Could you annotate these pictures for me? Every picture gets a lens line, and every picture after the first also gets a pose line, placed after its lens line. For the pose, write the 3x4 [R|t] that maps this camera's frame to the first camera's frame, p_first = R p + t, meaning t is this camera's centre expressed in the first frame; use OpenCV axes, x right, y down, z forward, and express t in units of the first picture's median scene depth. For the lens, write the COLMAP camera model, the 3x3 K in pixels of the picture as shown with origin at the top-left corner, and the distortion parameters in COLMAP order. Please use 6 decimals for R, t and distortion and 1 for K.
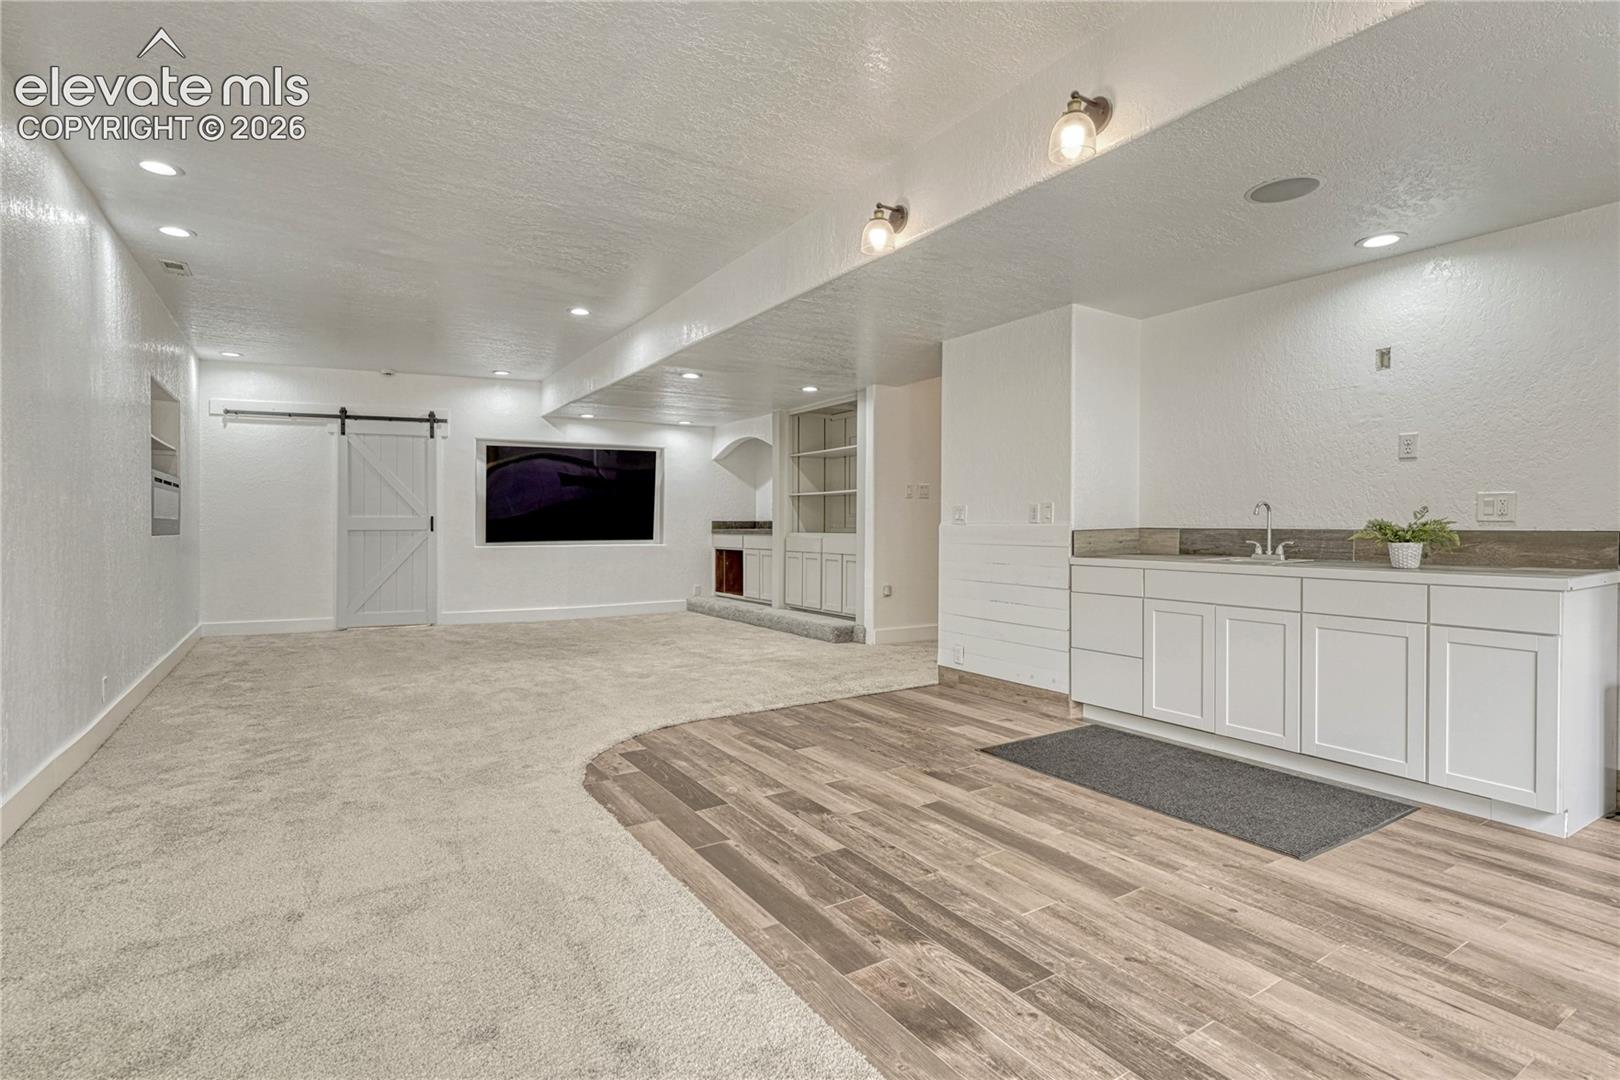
lens RADIAL K [[782.3, 0, 809.2], [0, 782.3, 527.0], [0, 0, 1]] dist [0.003702, 0.000213]
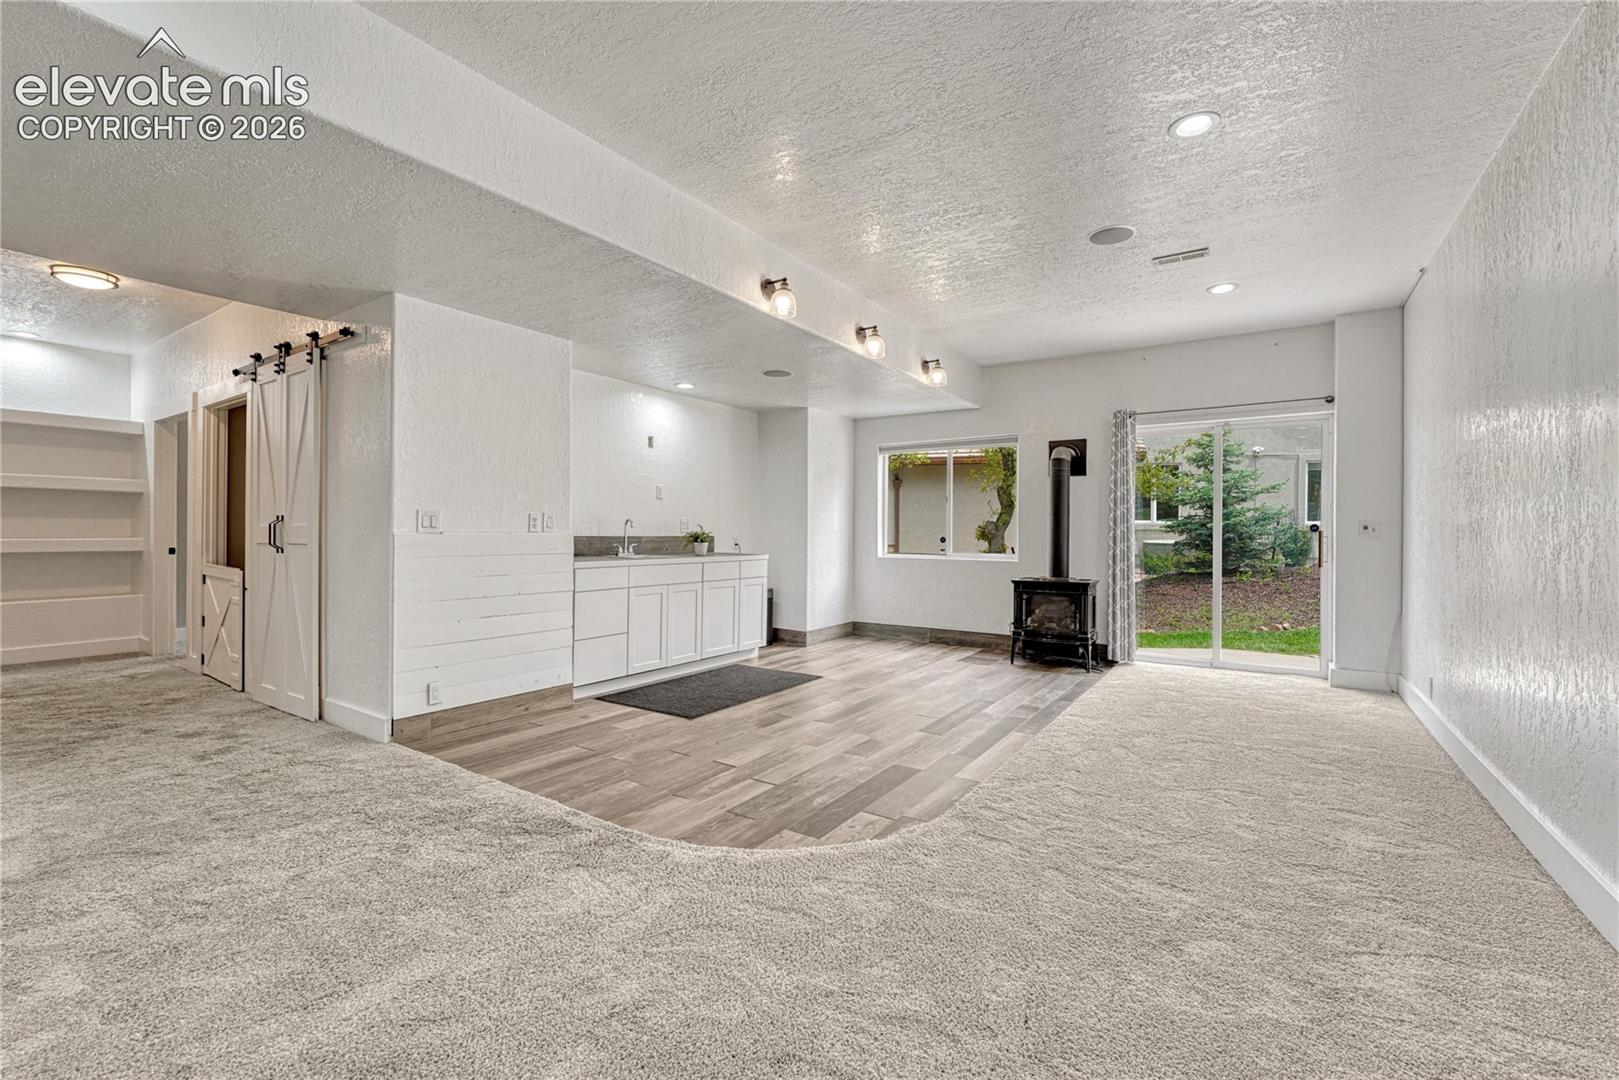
lens RADIAL K [[681.9, 0, 813.1], [0, 681.9, 534.1], [0, 0, 1]] dist [-0.013837, -0.000132]
pose [[-0.400323, -0.003325, 0.916368, -0.839479], [-0.001493, 0.999994, 0.002976, -0.006731], [-0.916373, -0.000177, -0.400325, 1.264762]]
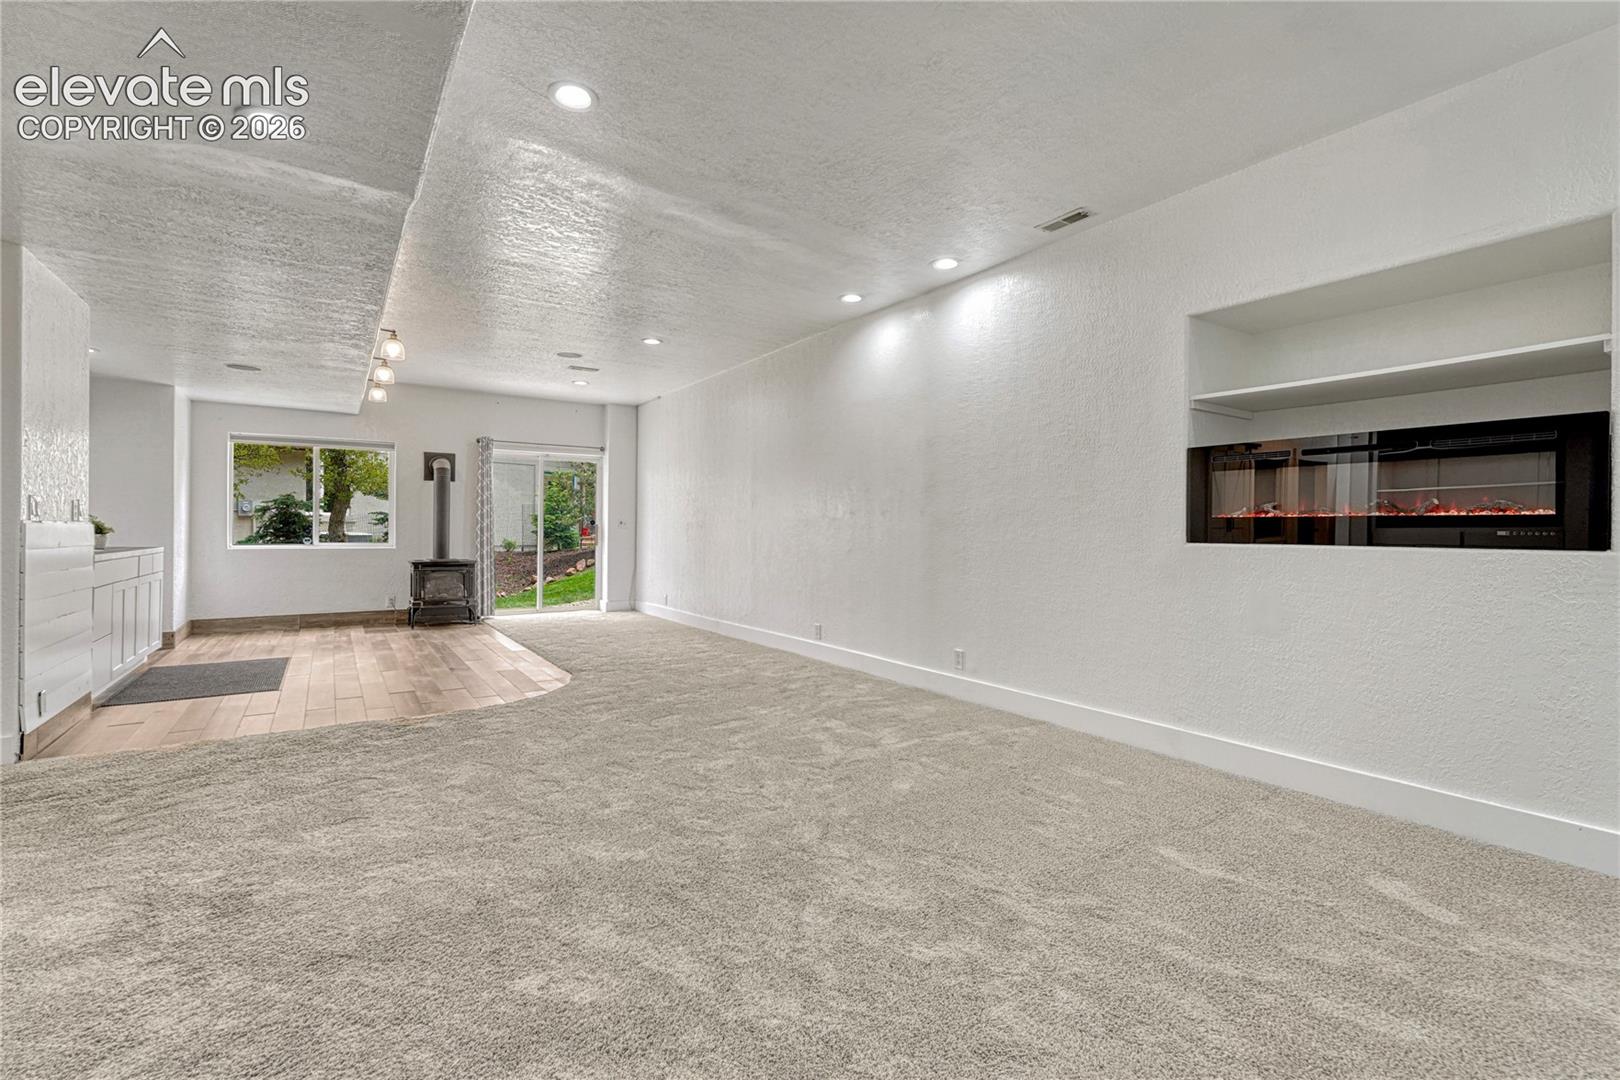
lens RADIAL K [[682.3, 0, 812.7], [0, 682.3, 533.7], [0, 0, 1]] dist [-0.013837, -0.000132]
pose [[-0.999721, -0.003786, -0.023323, -0.688254], [-0.004016, 0.999944, 0.009840, -0.002514], [0.023285, 0.009930, -0.999680, 2.226581]]
